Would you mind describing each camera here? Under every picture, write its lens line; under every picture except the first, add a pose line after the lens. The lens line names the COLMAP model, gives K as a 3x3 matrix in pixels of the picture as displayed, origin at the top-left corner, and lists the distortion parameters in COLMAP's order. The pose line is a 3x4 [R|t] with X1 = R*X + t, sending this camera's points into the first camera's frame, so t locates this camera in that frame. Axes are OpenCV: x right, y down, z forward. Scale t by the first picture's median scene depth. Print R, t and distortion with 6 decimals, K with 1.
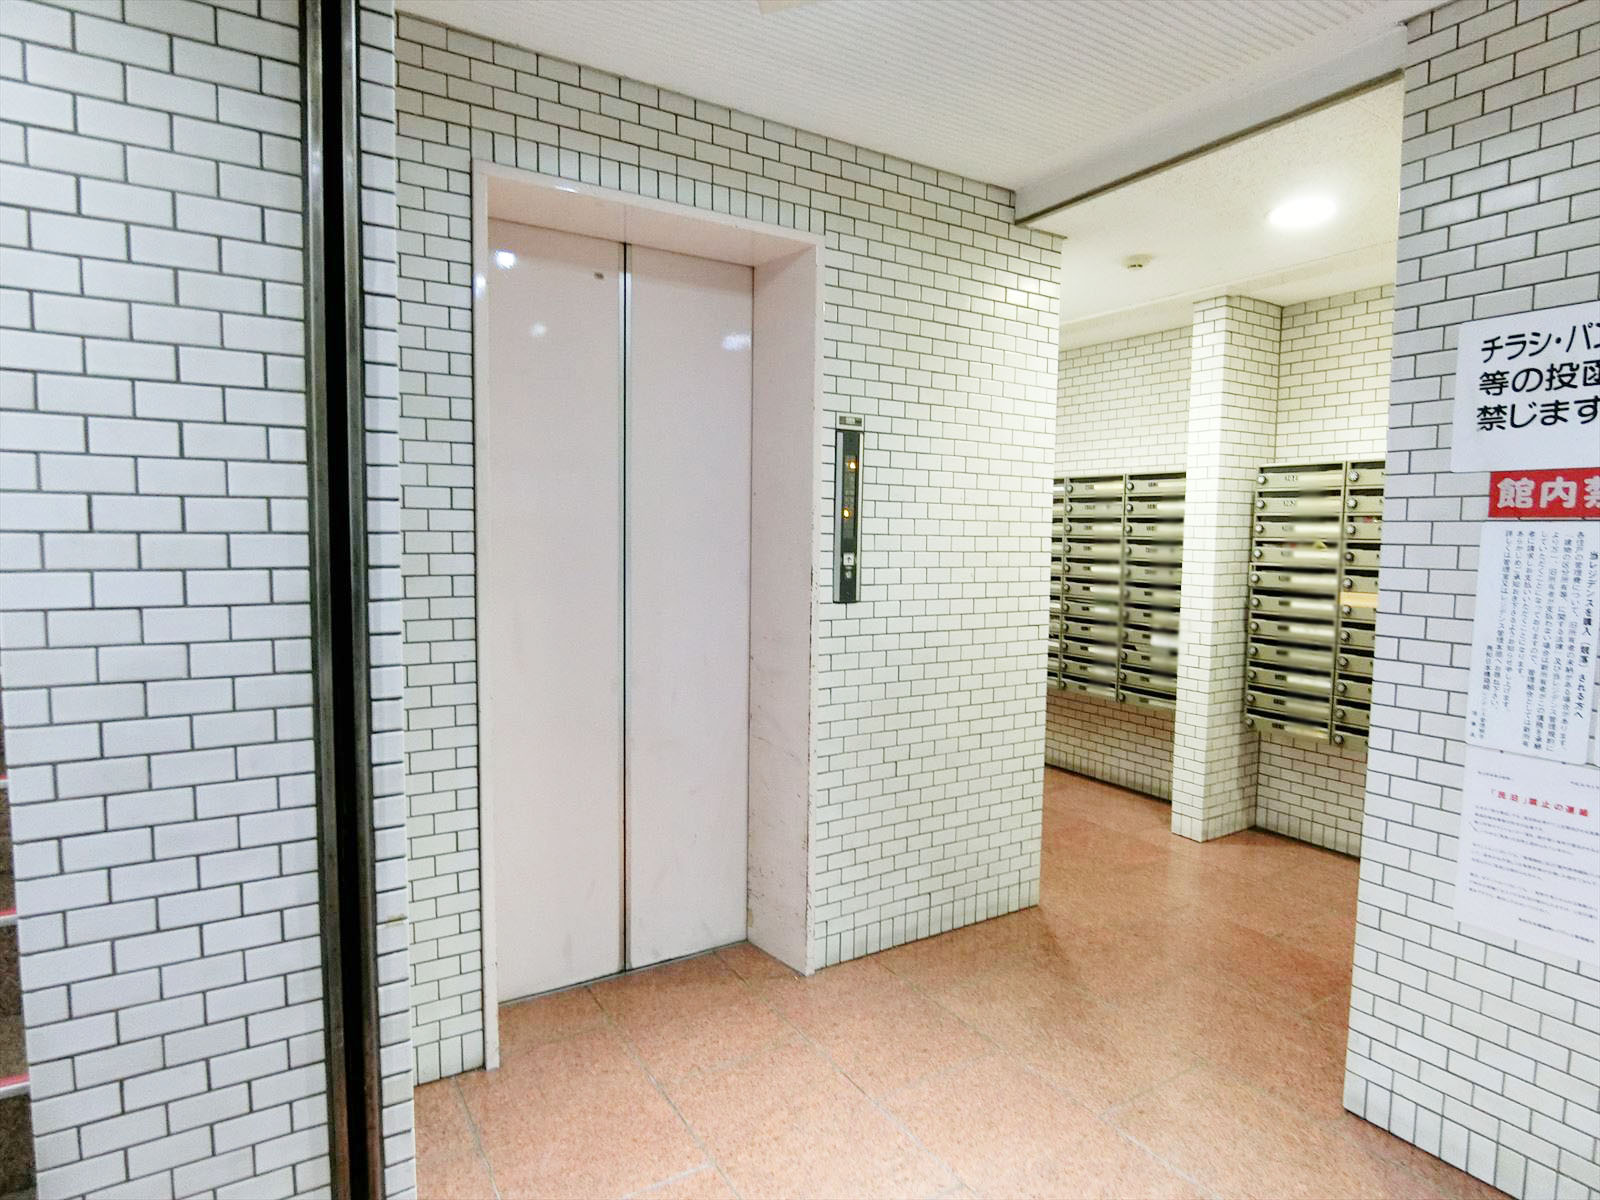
lens RADIAL K [[903.6, 0, 797.2], [0, 903.6, 600.4], [0, 0, 1]] dist [-0.000549, -0.003249]
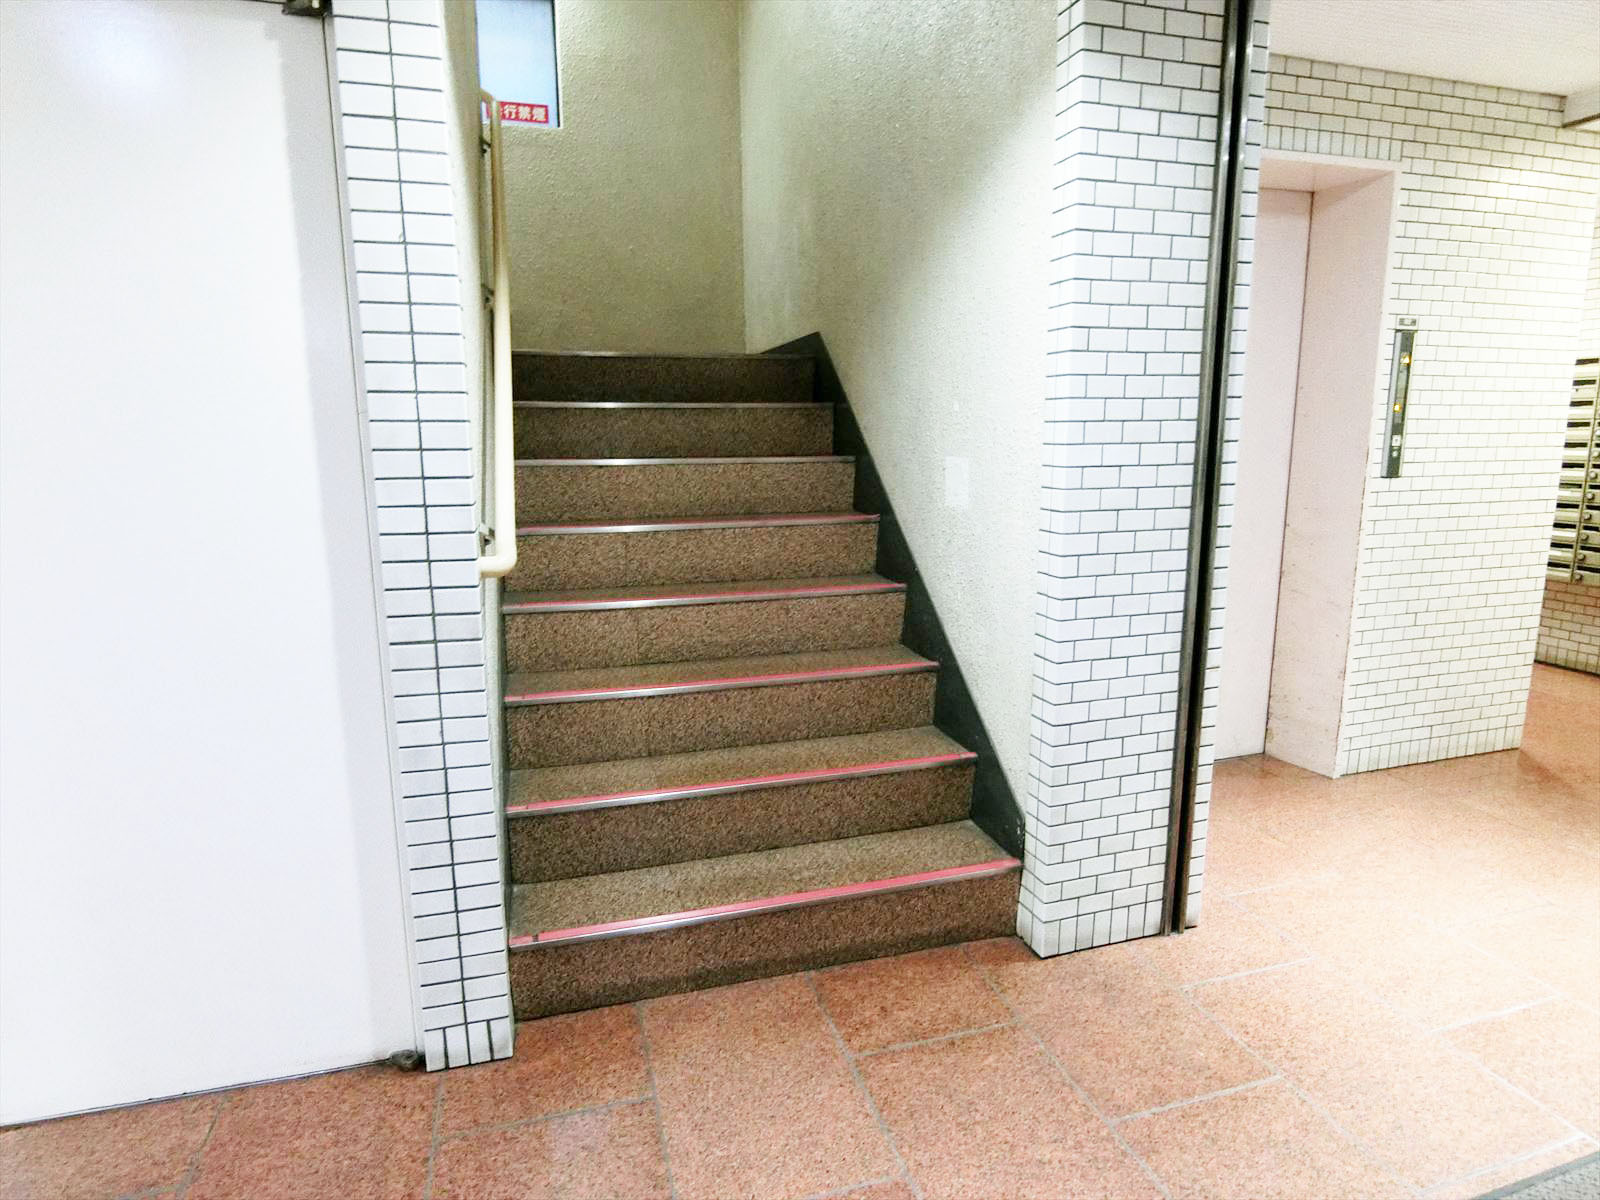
lens RADIAL K [[903.6, 0, 800.8], [0, 903.6, 596.3], [0, 0, 1]] dist [-0.000549, -0.003249]
pose [[0.967207, 0.023366, -0.252913, -0.396053], [0.002853, 0.994697, 0.102809, 0.034044], [0.253974, -0.100160, 0.962011, -0.366615]]
